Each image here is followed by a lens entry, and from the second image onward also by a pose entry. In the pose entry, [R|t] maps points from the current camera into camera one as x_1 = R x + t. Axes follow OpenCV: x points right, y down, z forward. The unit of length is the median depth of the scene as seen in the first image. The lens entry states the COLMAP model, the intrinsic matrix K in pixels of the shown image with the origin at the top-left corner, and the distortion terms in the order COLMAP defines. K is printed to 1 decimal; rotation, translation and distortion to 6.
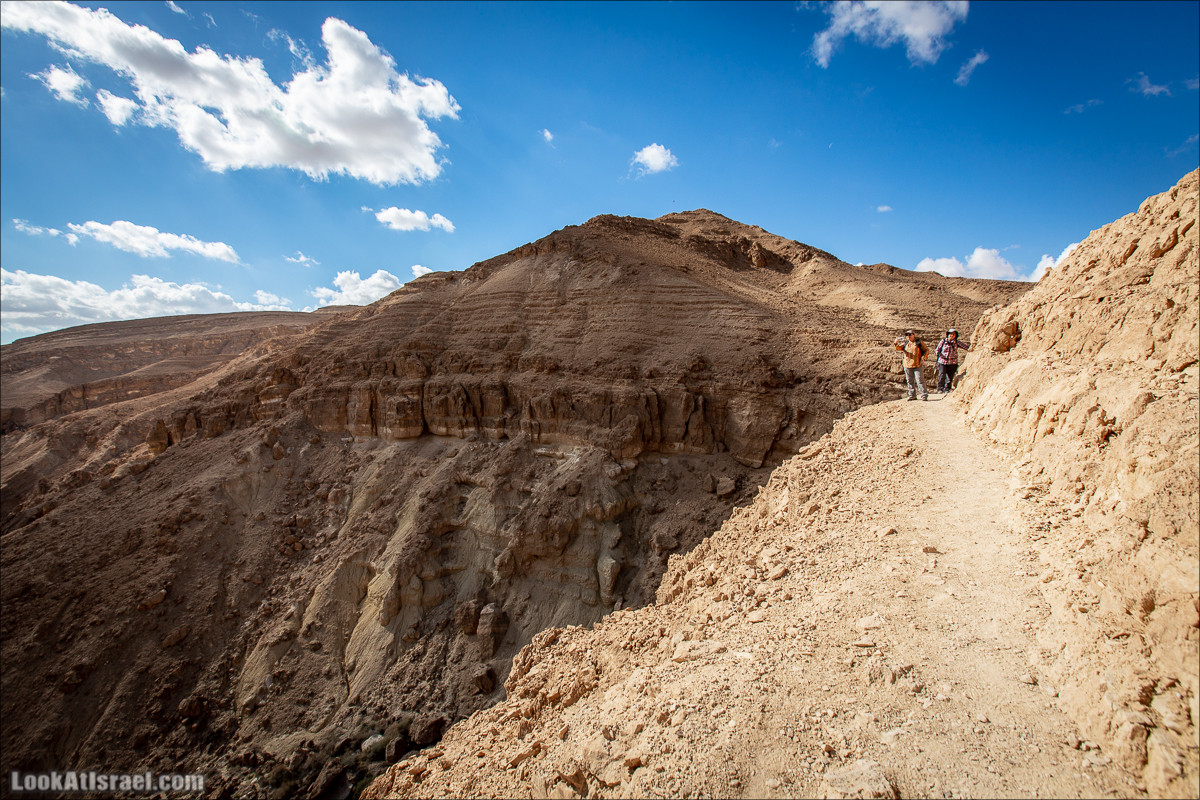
lens RADIAL K [[524.5, 0, 591.0], [0, 524.5, 392.7], [0, 0, 1]] dist [0.002967, -0.001425]
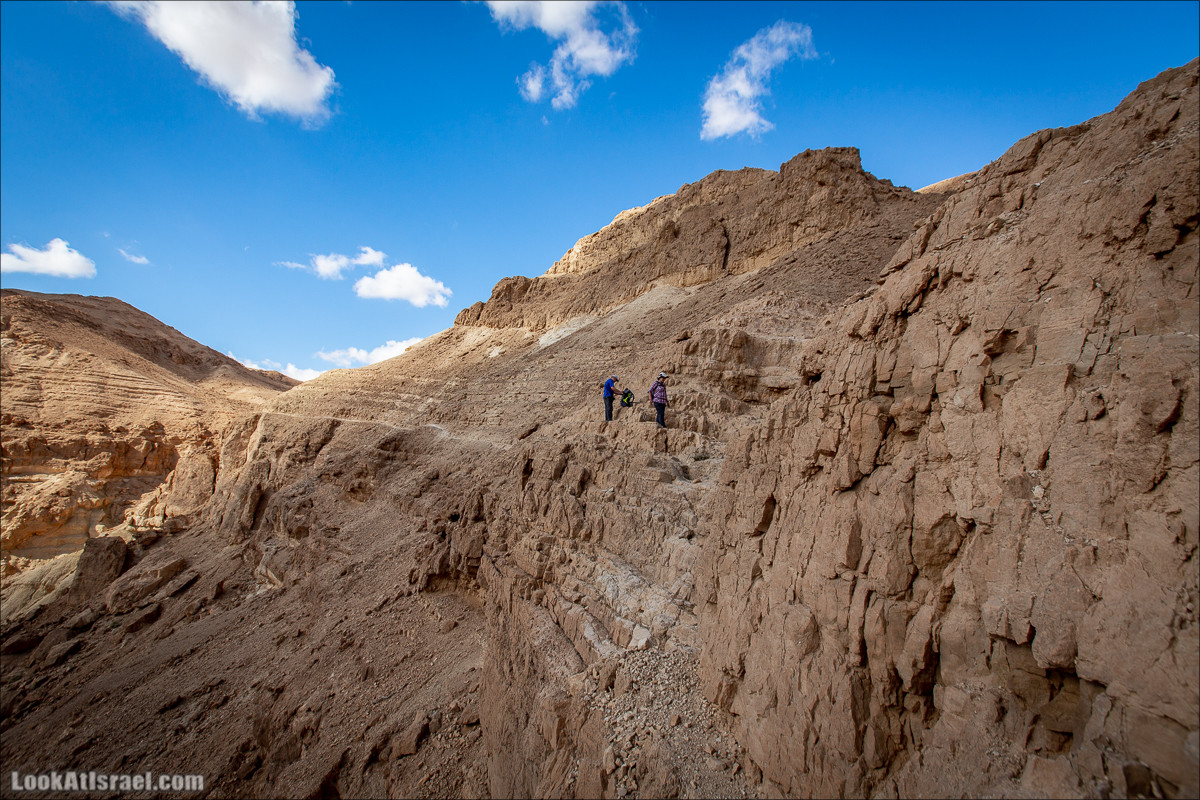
lens RADIAL K [[524.5, 0, 591.0], [0, 524.5, 392.7], [0, 0, 1]] dist [0.002967, -0.001425]
pose [[0.503242, 0.122231, 0.855457, -0.574432], [0.031722, 0.986666, -0.159639, 0.163304], [-0.863563, 0.107474, 0.492654, -1.134630]]
